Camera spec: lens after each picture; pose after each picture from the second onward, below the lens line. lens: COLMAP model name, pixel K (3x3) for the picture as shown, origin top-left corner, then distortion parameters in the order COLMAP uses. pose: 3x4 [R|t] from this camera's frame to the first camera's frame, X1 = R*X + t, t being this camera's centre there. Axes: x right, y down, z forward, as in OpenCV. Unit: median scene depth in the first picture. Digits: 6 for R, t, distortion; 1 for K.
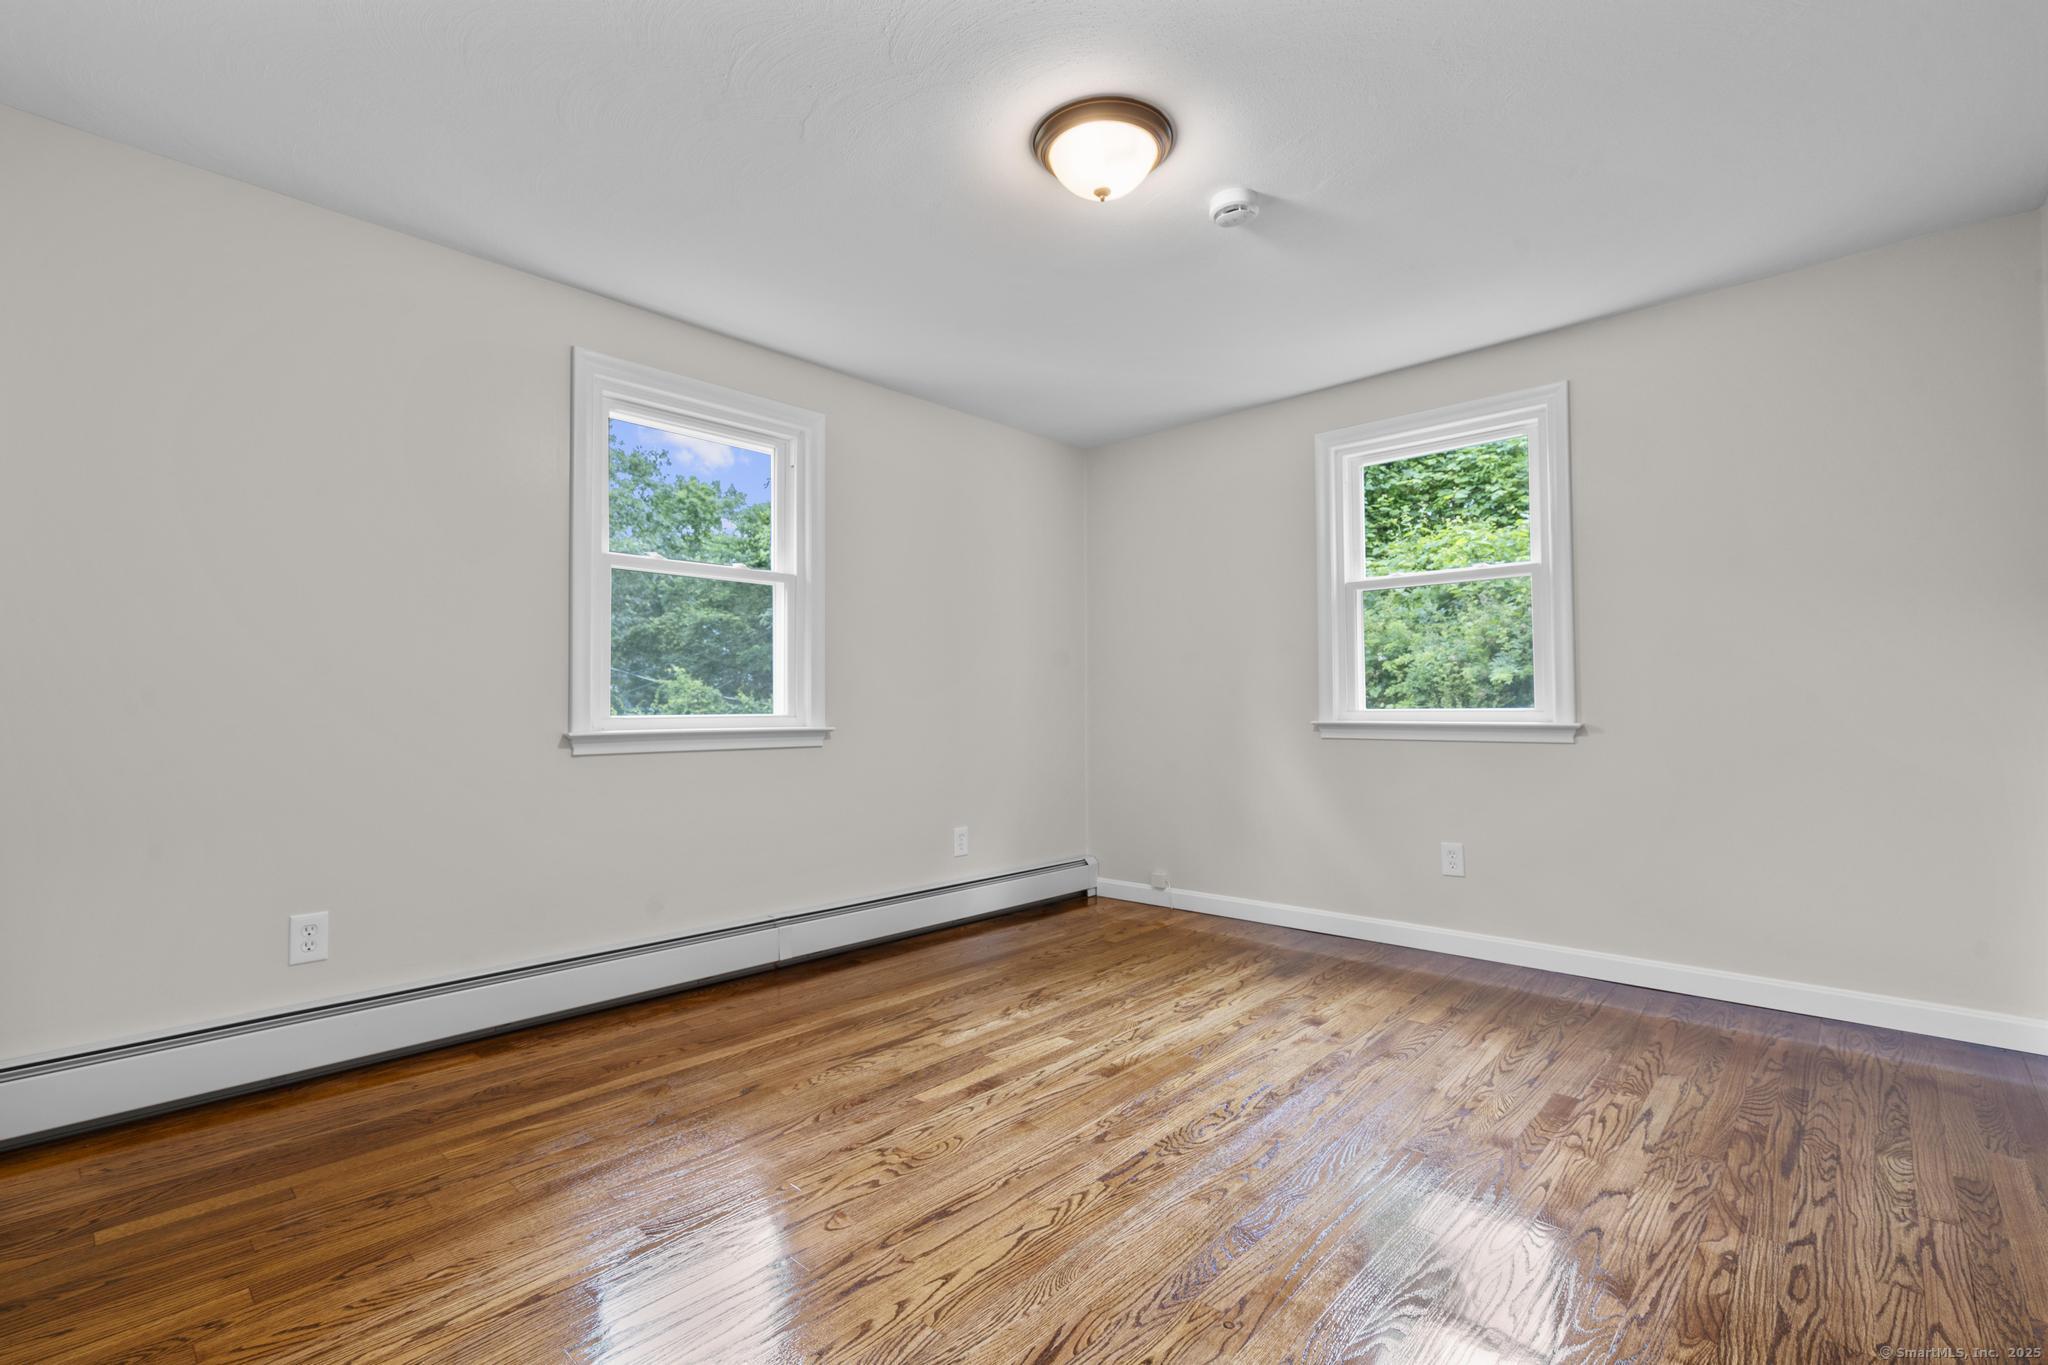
lens RADIAL K [[917.1, 0, 1024.6], [0, 917.1, 680.2], [0, 0, 1]] dist [-0.005492, 0.003267]
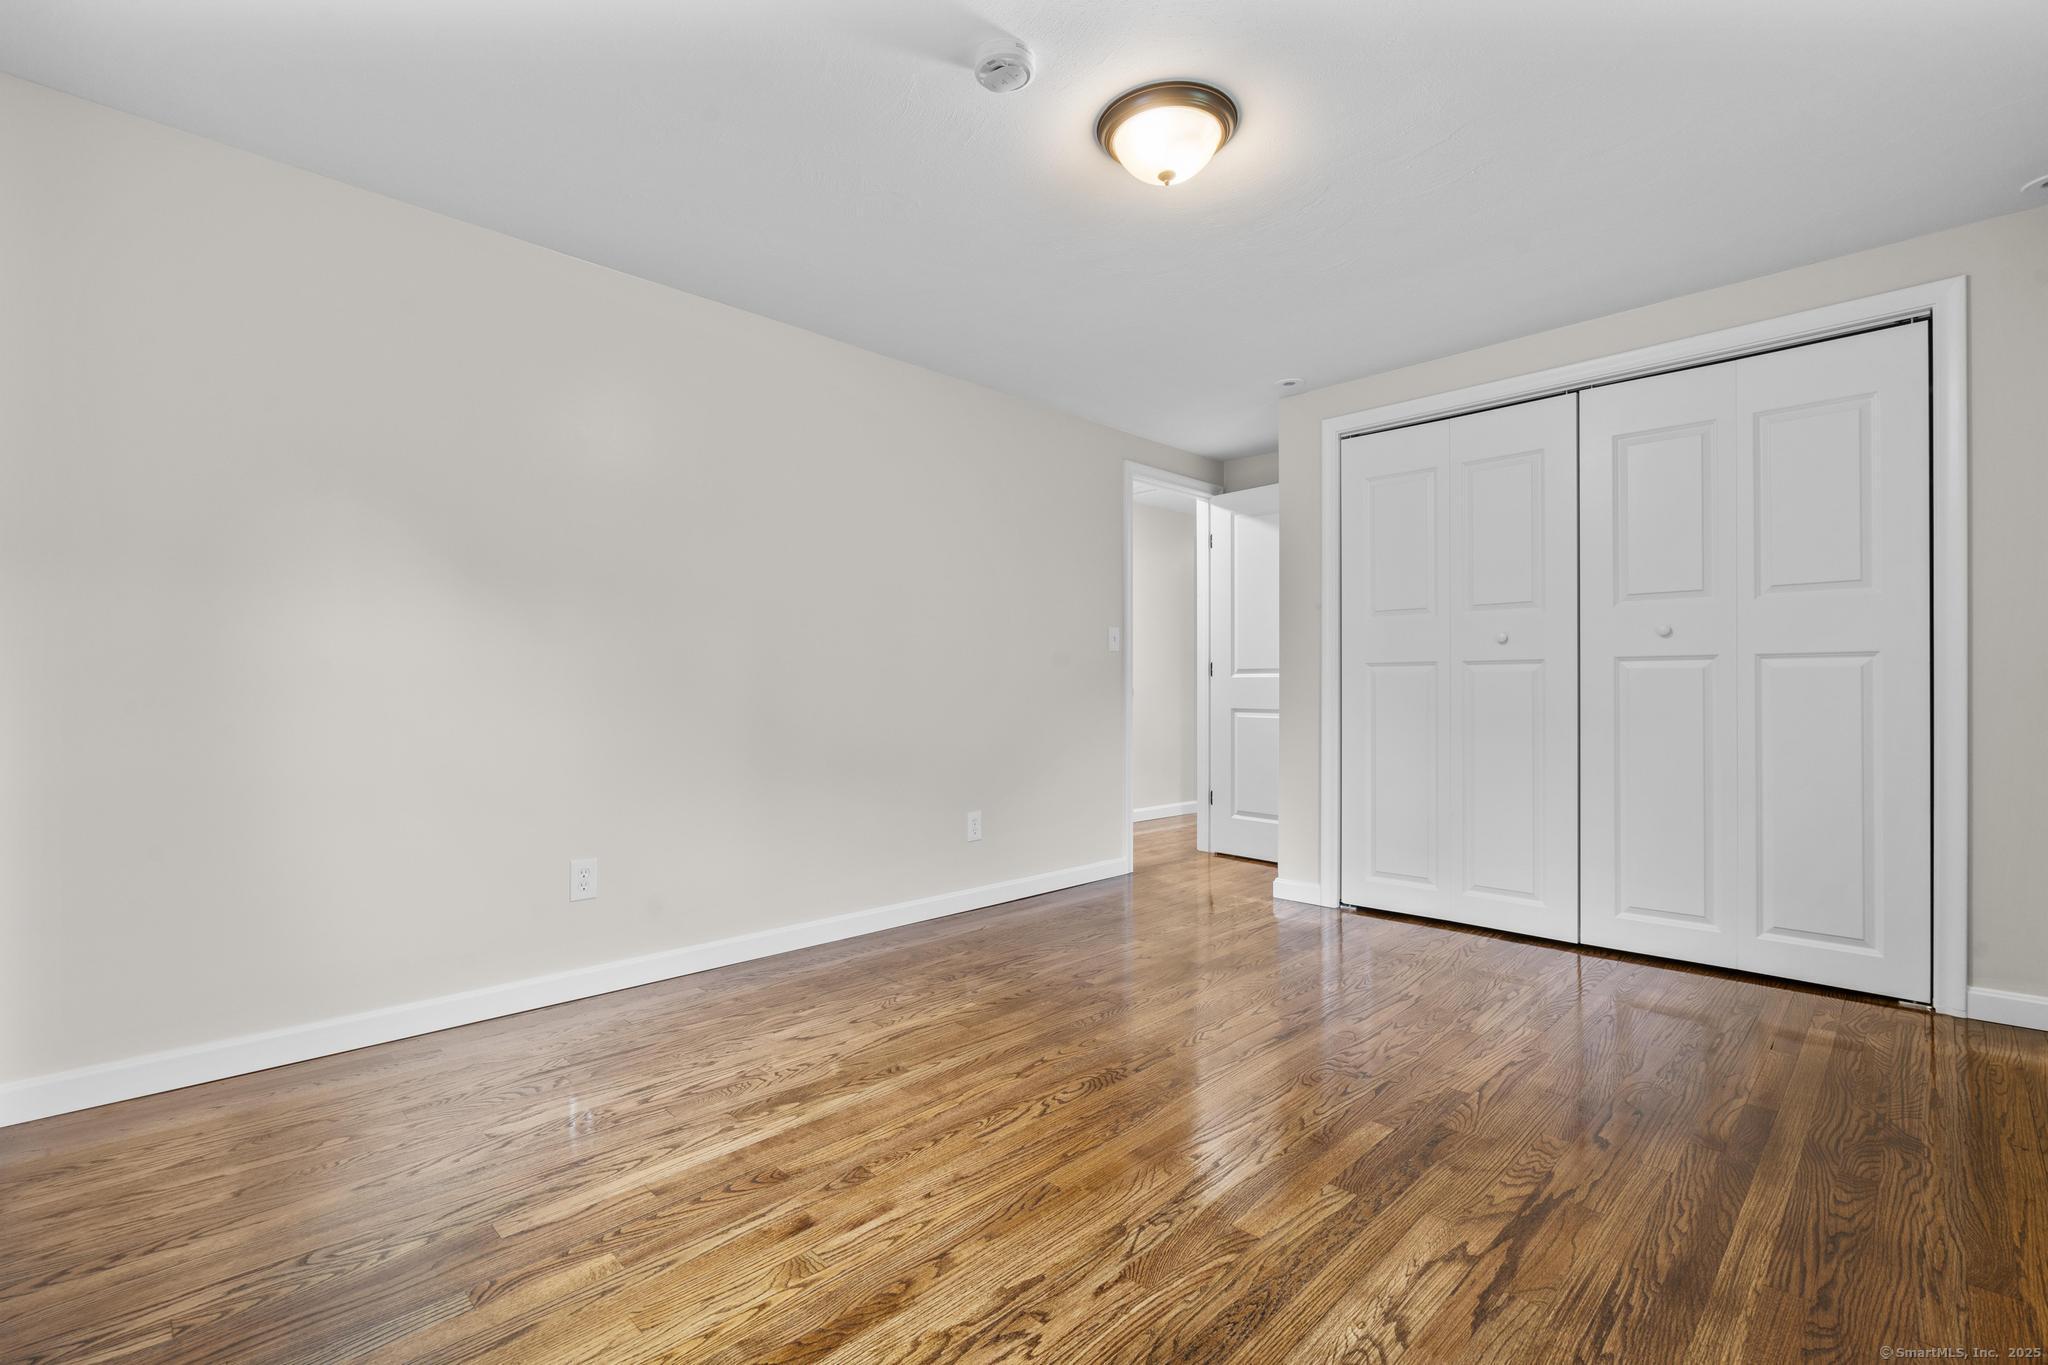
lens RADIAL K [[917.1, 0, 1024.8], [0, 917.1, 690.6], [0, 0, 1]] dist [-0.005492, 0.003267]
pose [[-0.999297, 0.002785, 0.037386, 0.177357], [0.001639, 0.999528, -0.030661, 0.051869], [-0.037454, -0.030579, -0.998830, 1.697288]]
